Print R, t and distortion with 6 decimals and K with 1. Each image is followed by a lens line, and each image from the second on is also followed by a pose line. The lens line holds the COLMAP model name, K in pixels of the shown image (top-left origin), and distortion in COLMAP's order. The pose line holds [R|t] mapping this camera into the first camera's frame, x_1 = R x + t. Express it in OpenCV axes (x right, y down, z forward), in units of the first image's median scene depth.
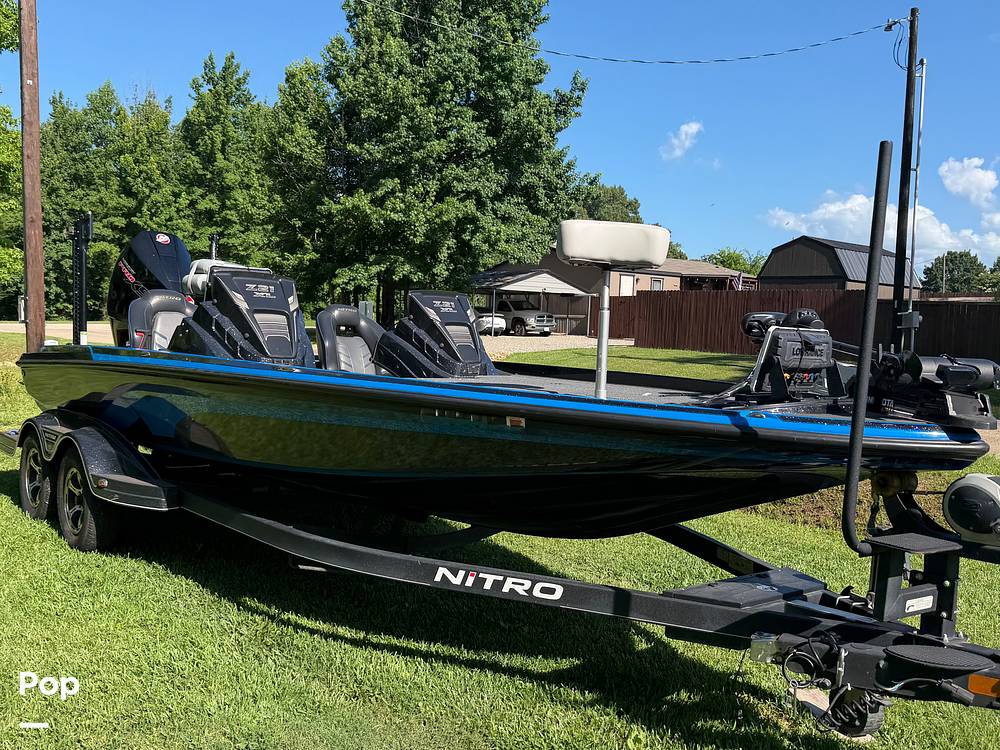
lens RADIAL K [[934.9, 0, 473.6], [0, 934.9, 402.1], [0, 0, 1]] dist [0.187537, -0.273296]
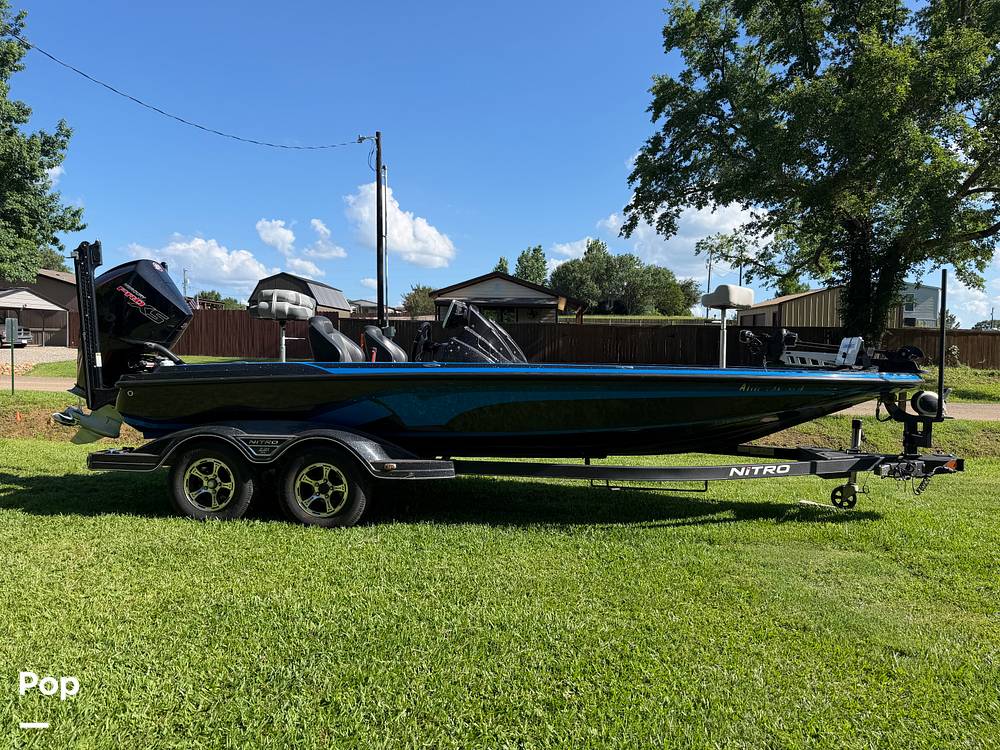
lens RADIAL K [[715.4, 0, 477.6], [0, 715.4, 398.6], [0, 0, 1]] dist [-0.000577, 0.000539]
pose [[0.737141, -0.072992, 0.671785, -0.125062], [0.067552, 0.997129, 0.034218, -0.004329], [-0.672354, 0.020157, 0.739955, 0.025514]]
